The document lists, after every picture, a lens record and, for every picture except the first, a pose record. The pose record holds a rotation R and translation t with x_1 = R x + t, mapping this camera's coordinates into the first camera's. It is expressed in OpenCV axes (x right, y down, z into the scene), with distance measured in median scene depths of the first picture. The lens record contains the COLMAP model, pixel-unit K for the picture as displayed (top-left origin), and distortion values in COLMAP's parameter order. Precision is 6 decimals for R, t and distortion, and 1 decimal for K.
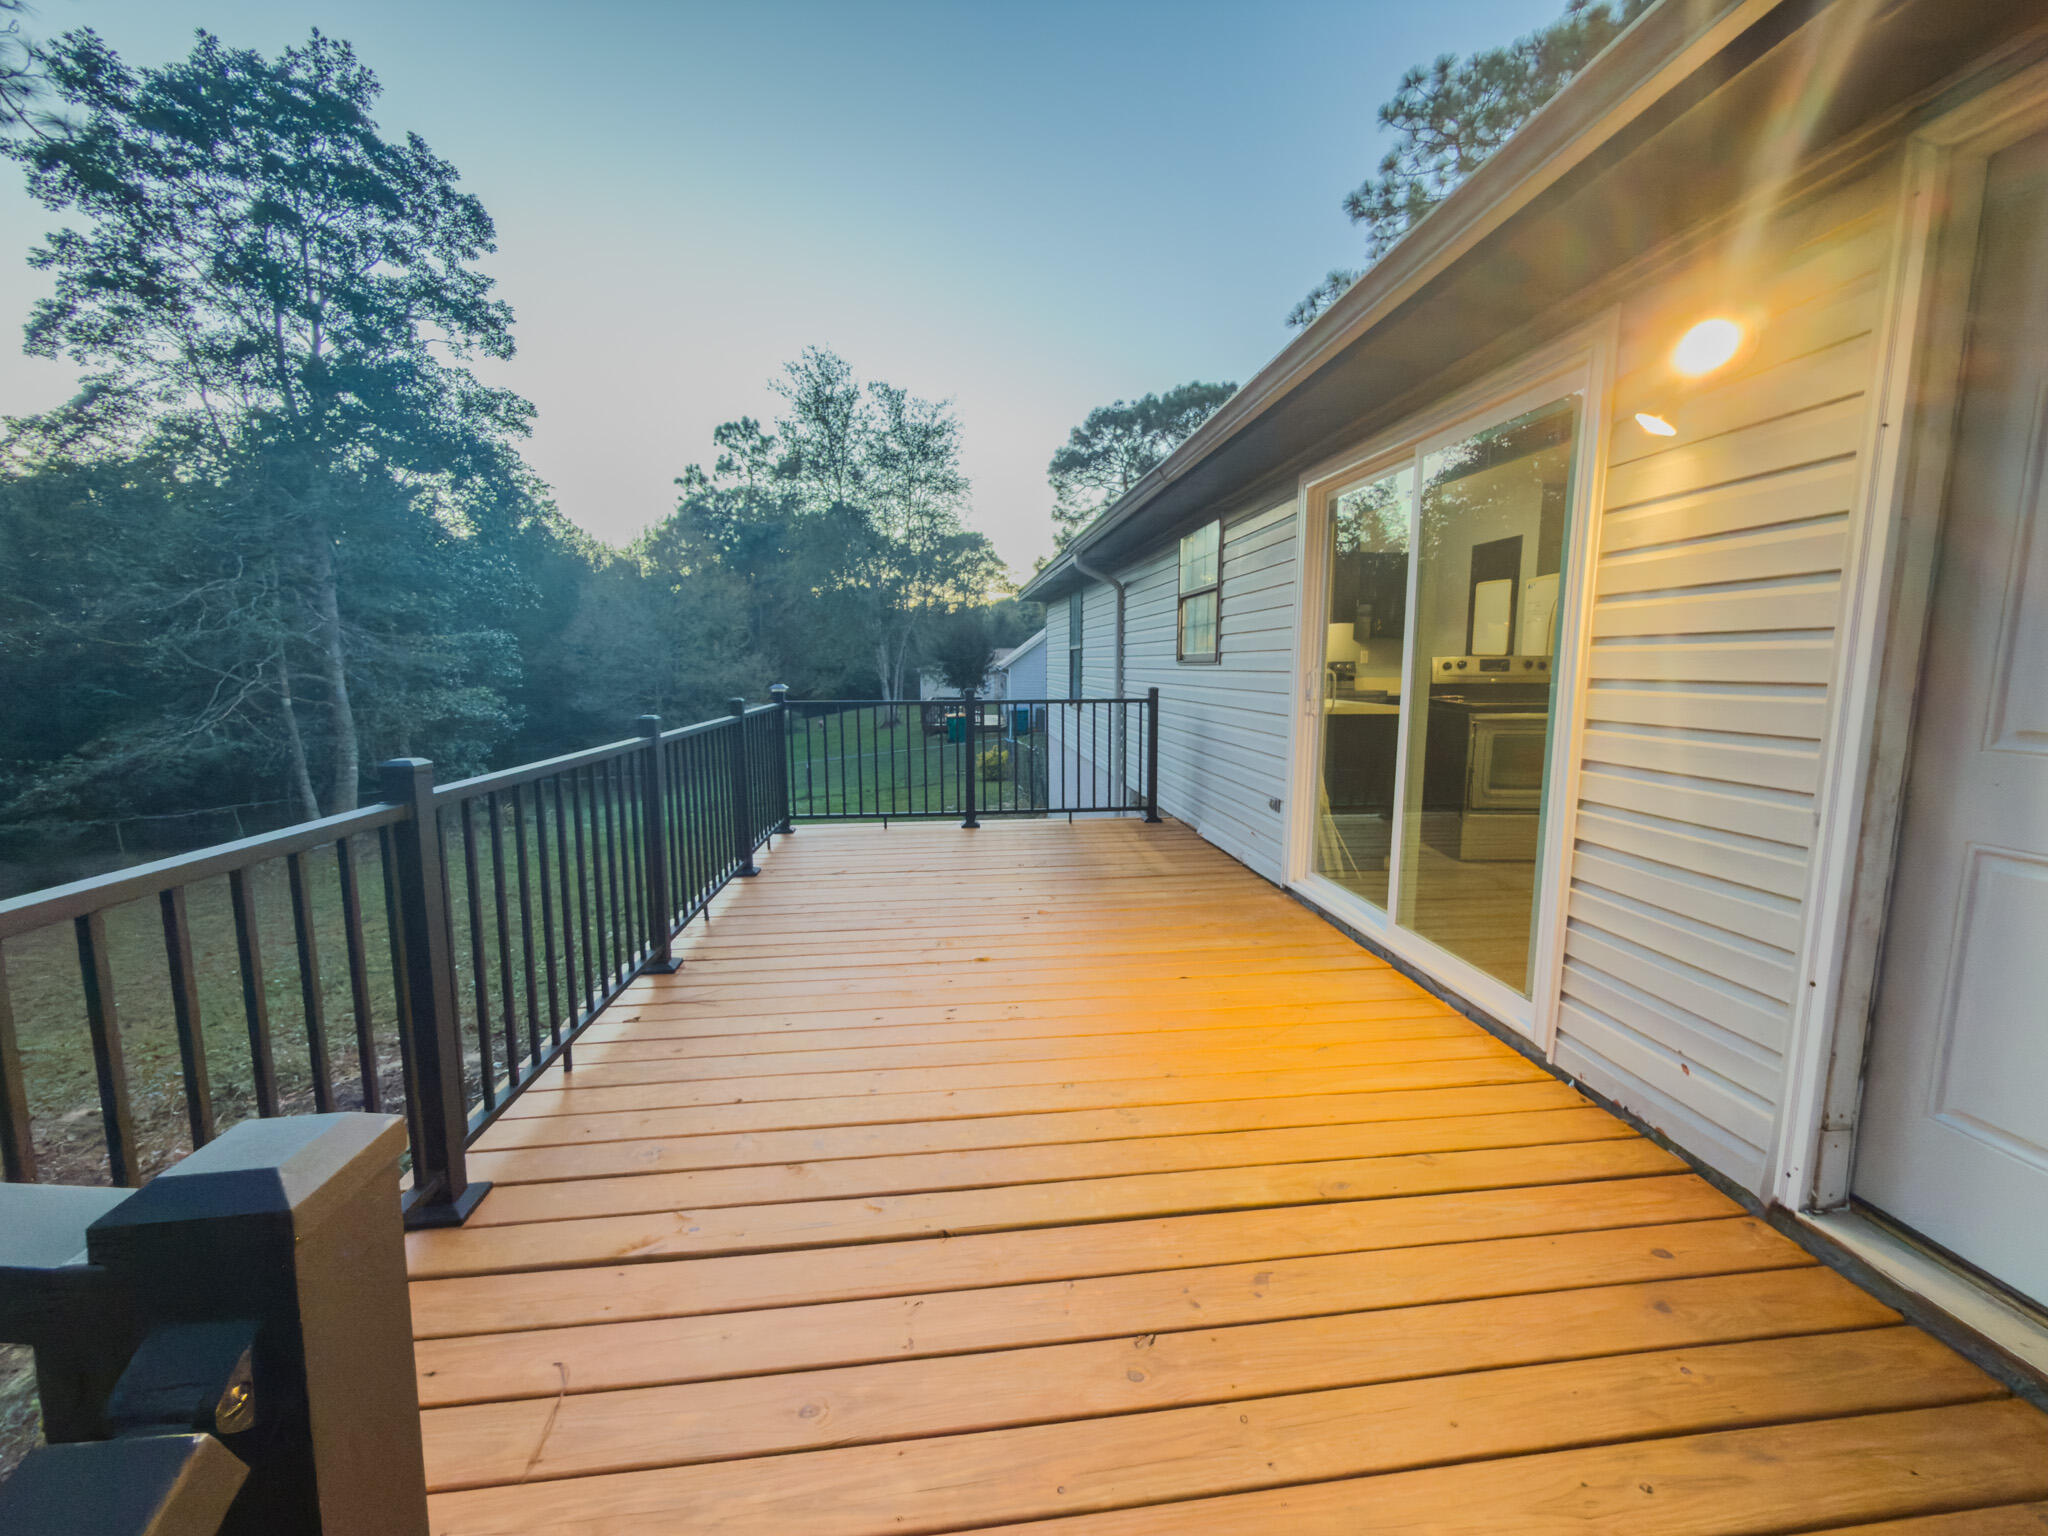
lens RADIAL K [[819.4, 0, 1024.0], [0, 819.4, 768.0], [0, 0, 1]] dist [-0.001347, -0.000158]
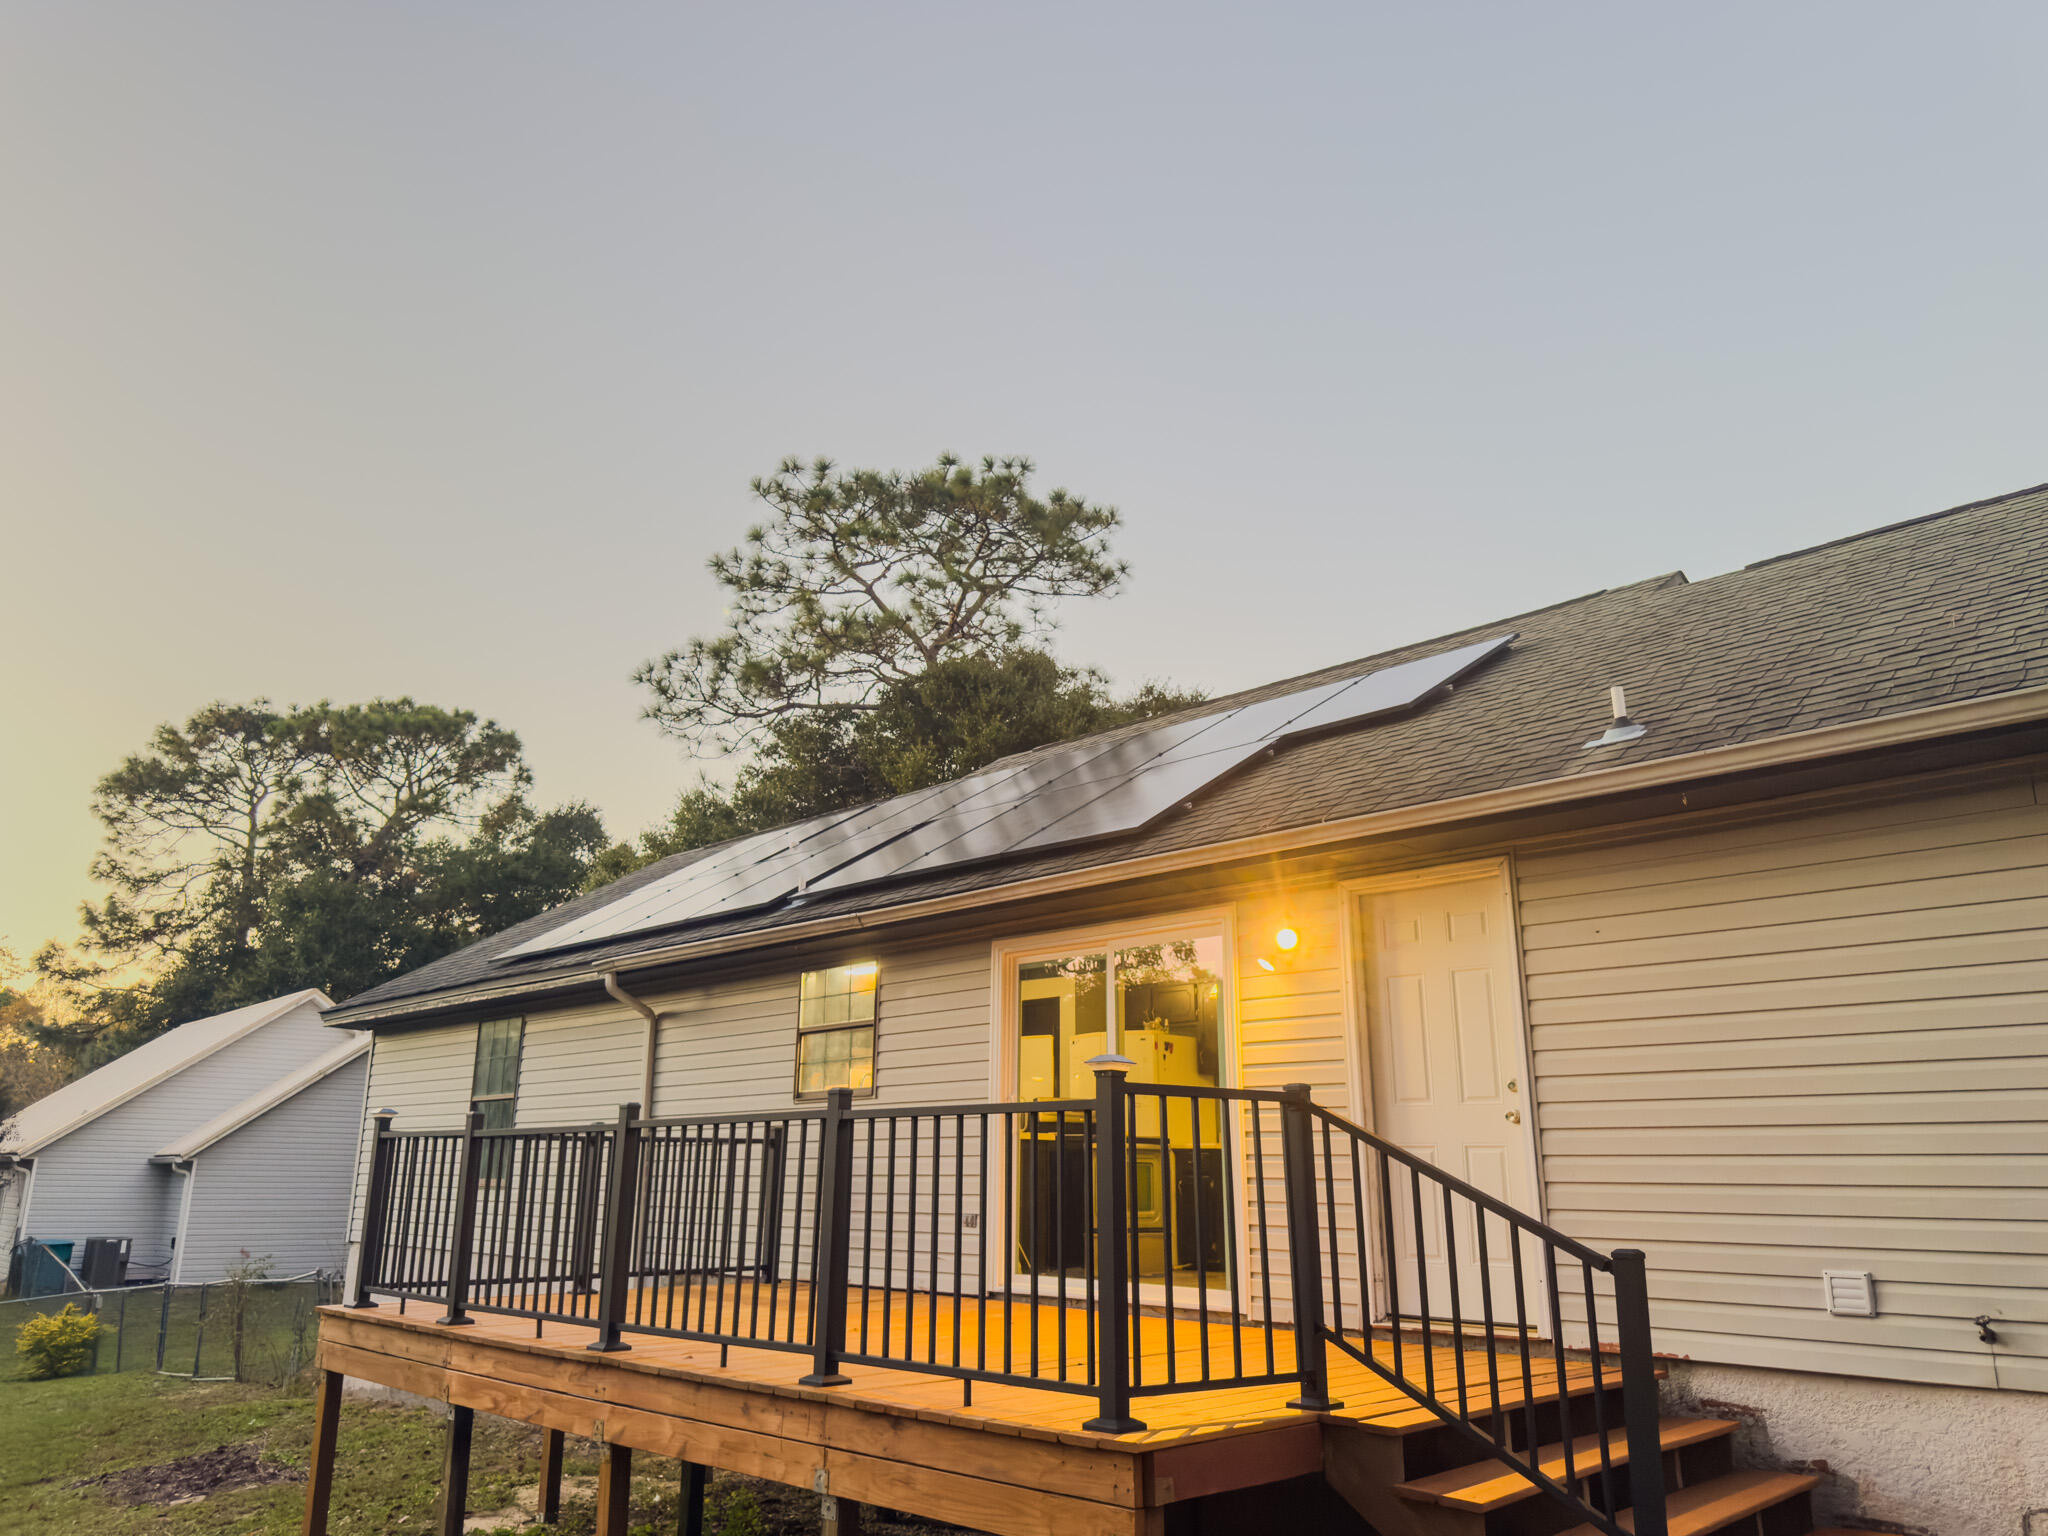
lens RADIAL K [[1451.0, 0, 1024.0], [0, 1451.0, 768.0], [0, 0, 1]] dist [0.021641, -0.001195]
pose [[0.775464, 0.177355, 0.605971, -0.239501], [0.073425, 0.927896, -0.365538, 0.051518], [-0.627108, 0.327954, 0.706528, -0.166585]]
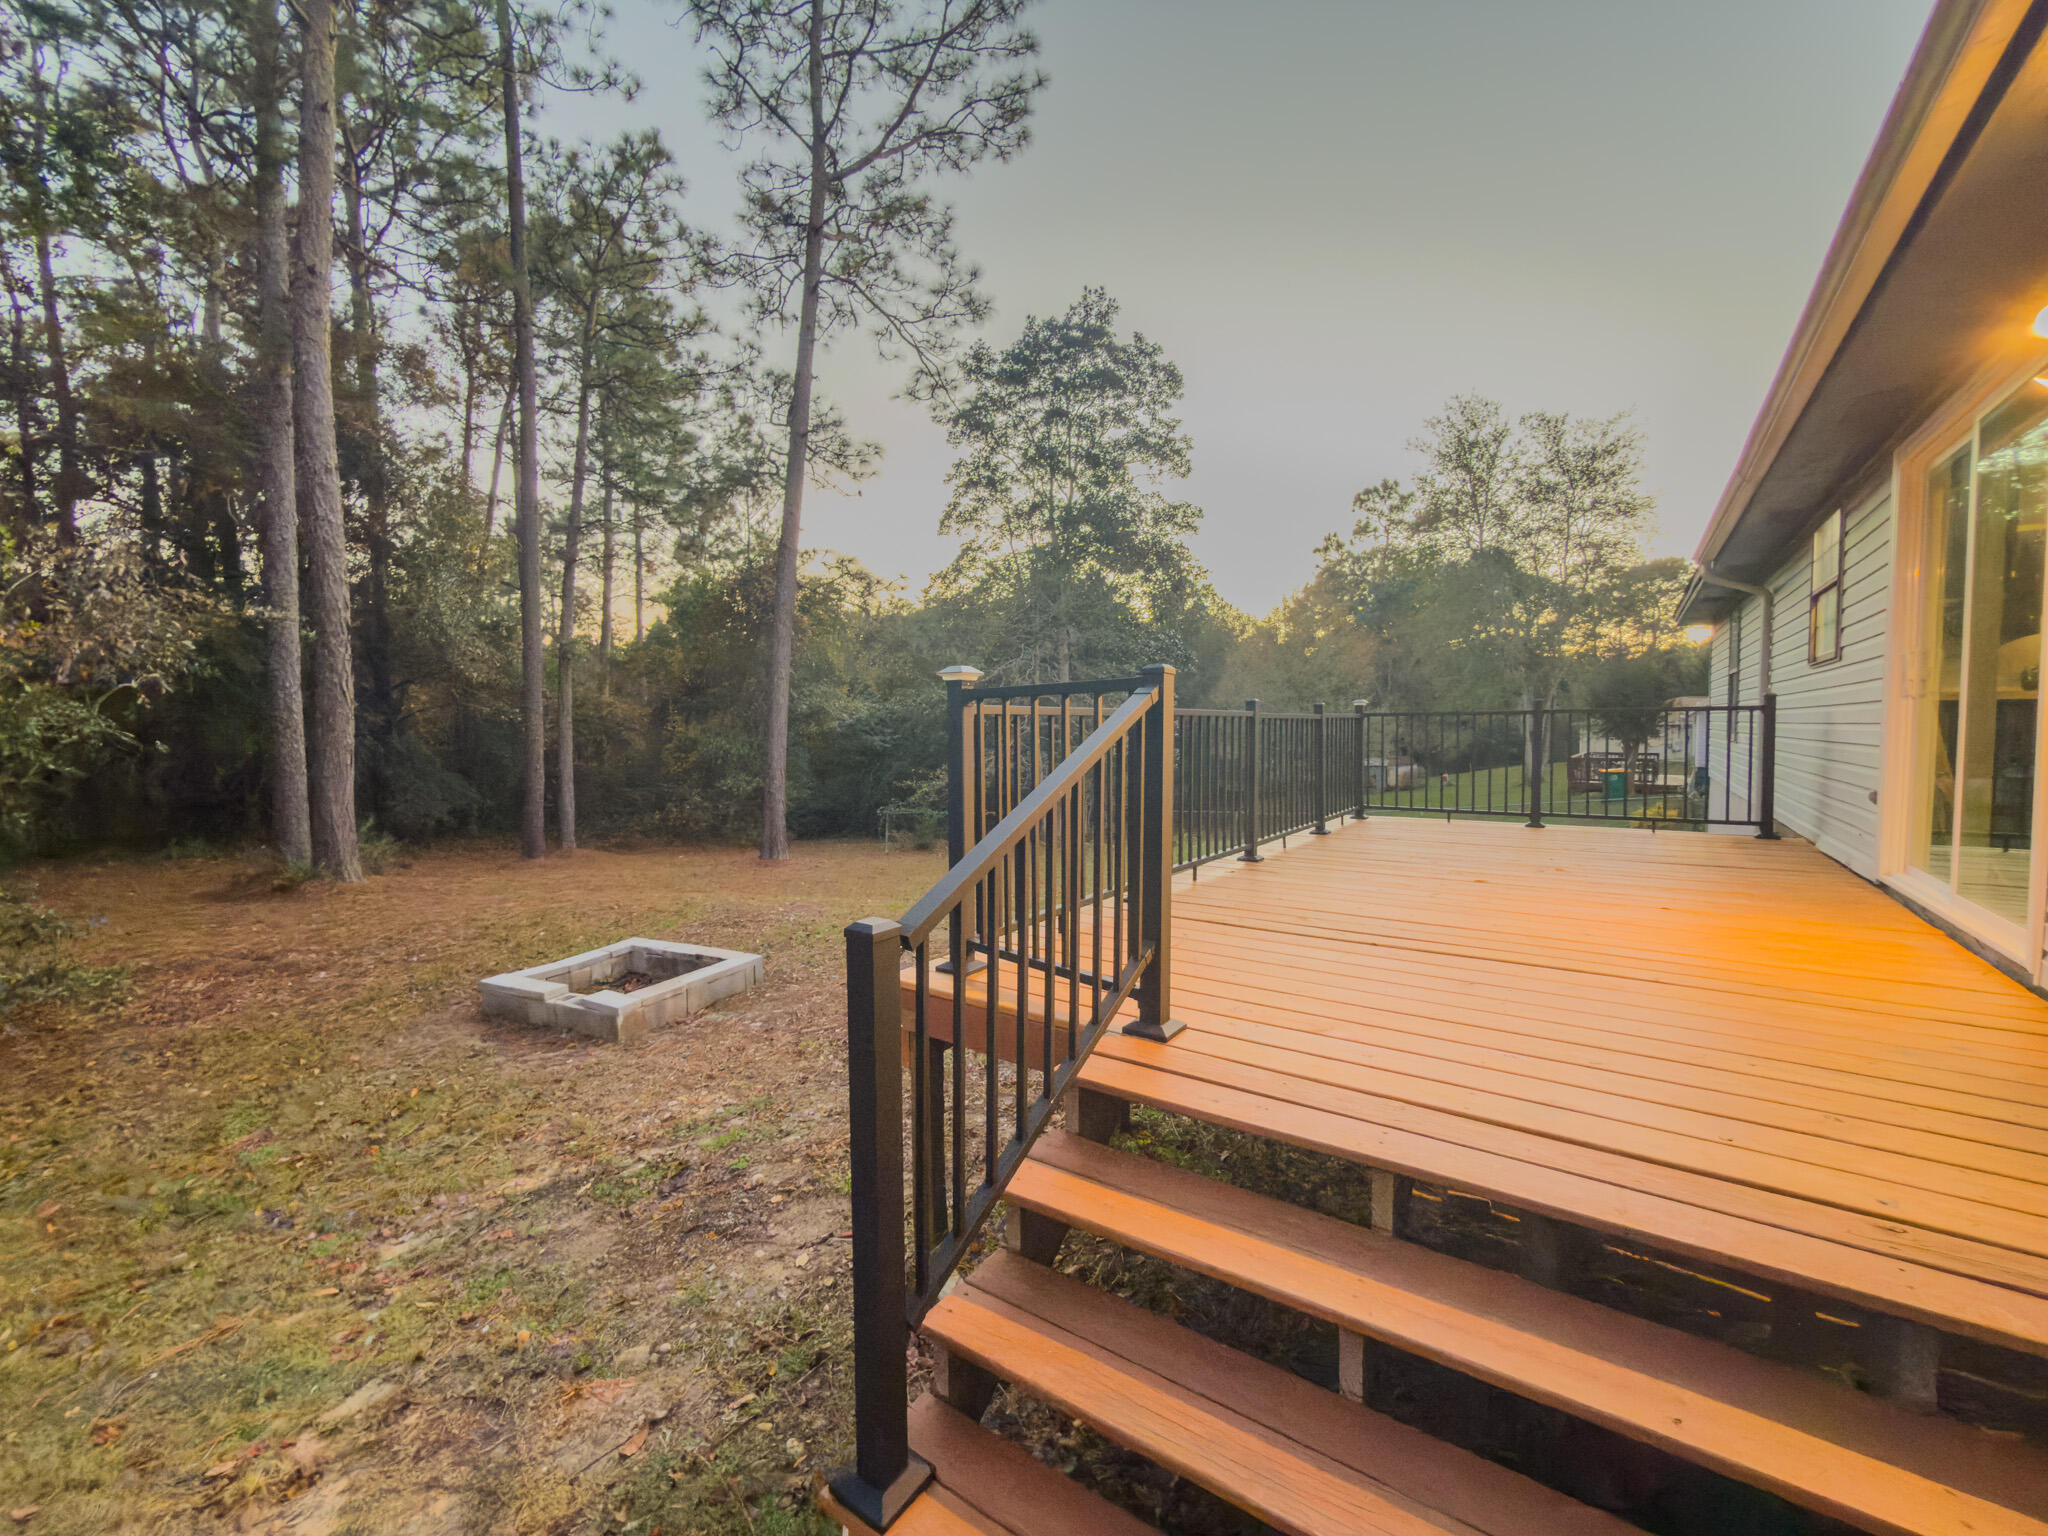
lens RADIAL K [[819.4, 0, 1024.0], [0, 819.4, 768.0], [0, 0, 1]] dist [-0.001347, -0.000158]
pose [[0.743832, 0.026166, -0.667854, 0.051035], [-0.075265, 0.996157, -0.044799, 0.031242], [0.664115, 0.083589, 0.742943, -0.086388]]
